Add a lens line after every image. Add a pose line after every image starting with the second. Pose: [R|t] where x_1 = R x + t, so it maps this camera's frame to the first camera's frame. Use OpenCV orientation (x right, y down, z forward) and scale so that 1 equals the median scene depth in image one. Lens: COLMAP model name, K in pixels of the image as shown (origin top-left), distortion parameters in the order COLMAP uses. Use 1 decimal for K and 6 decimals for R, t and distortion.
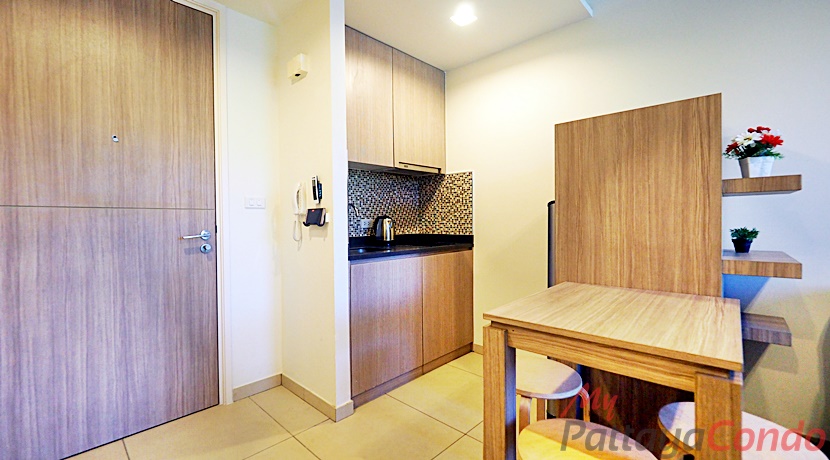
lens RADIAL K [[348.2, 0, 401.6], [0, 348.2, 226.3], [0, 0, 1]] dist [0.004560, -0.006474]
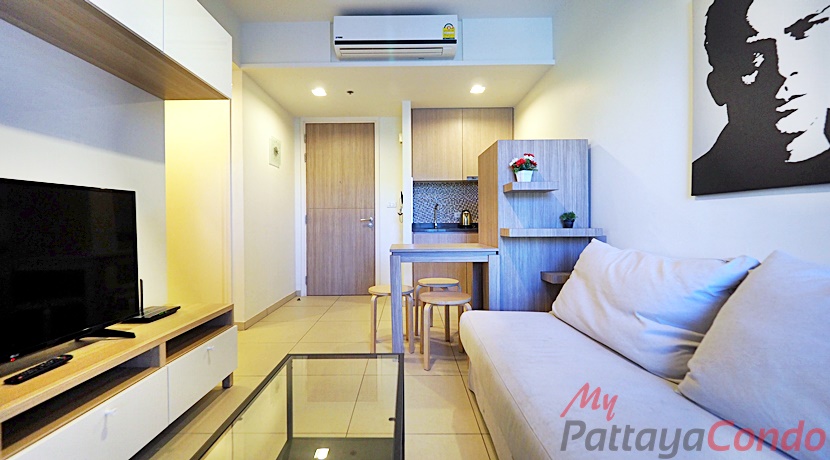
lens RADIAL K [[348.2, 0, 401.6], [0, 348.2, 226.3], [0, 0, 1]] dist [0.004560, -0.006474]
pose [[0.699718, 0.015759, -0.714245, 1.250624], [-0.013660, 0.999869, 0.008678, 0.049226], [0.714288, 0.003685, 0.699842, -0.472600]]
